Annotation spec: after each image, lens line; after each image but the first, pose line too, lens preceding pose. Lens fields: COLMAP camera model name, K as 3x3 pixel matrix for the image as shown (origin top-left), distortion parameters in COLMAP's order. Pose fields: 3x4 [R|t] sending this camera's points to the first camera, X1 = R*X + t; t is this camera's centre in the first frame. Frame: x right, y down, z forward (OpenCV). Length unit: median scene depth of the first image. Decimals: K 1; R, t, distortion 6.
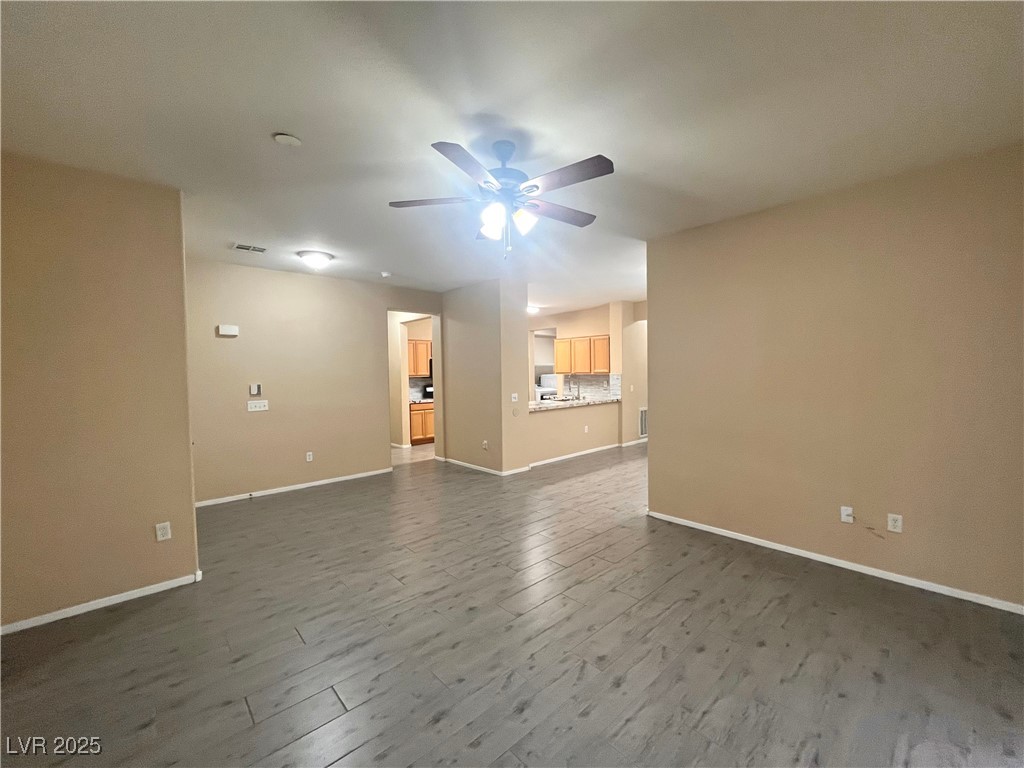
lens RADIAL K [[415.8, 0, 514.6], [0, 415.8, 385.3], [0, 0, 1]] dist [-0.003101, -0.000102]
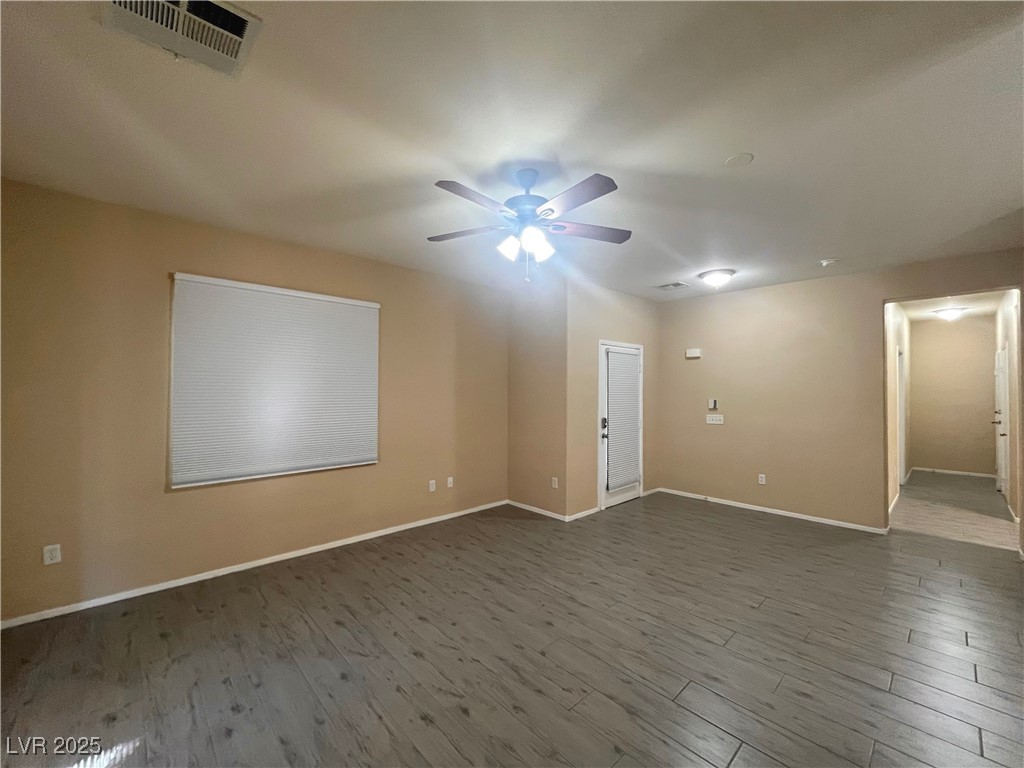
lens RADIAL K [[415.8, 0, 516.7], [0, 415.8, 380.5], [0, 0, 1]] dist [-0.003101, -0.000102]
pose [[0.015209, -0.006197, -0.999865, 0.666604], [-0.039965, 0.999178, -0.006801, -0.034495], [0.999085, 0.040063, 0.014948, 0.639091]]
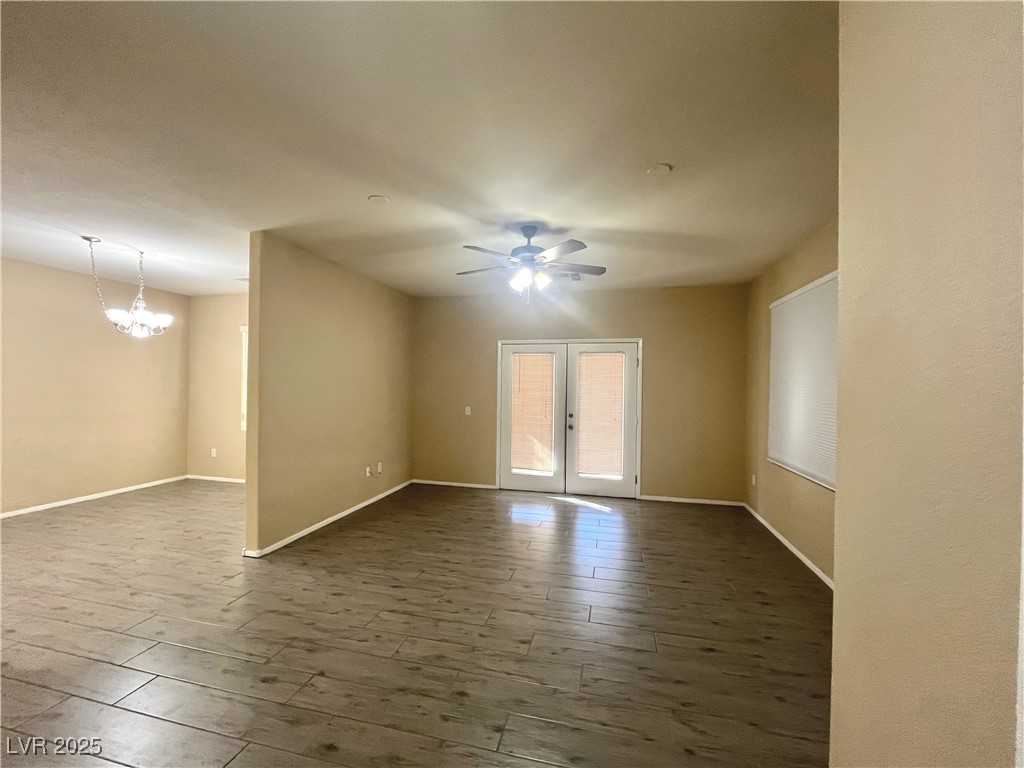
lens RADIAL K [[415.8, 0, 516.4], [0, 415.8, 385.3], [0, 0, 1]] dist [-0.003101, -0.000102]
pose [[-0.561215, 0.004160, 0.827659, -0.774403], [0.023241, 0.999672, 0.010734, -0.033928], [-0.827344, 0.025260, -0.561128, 1.213628]]
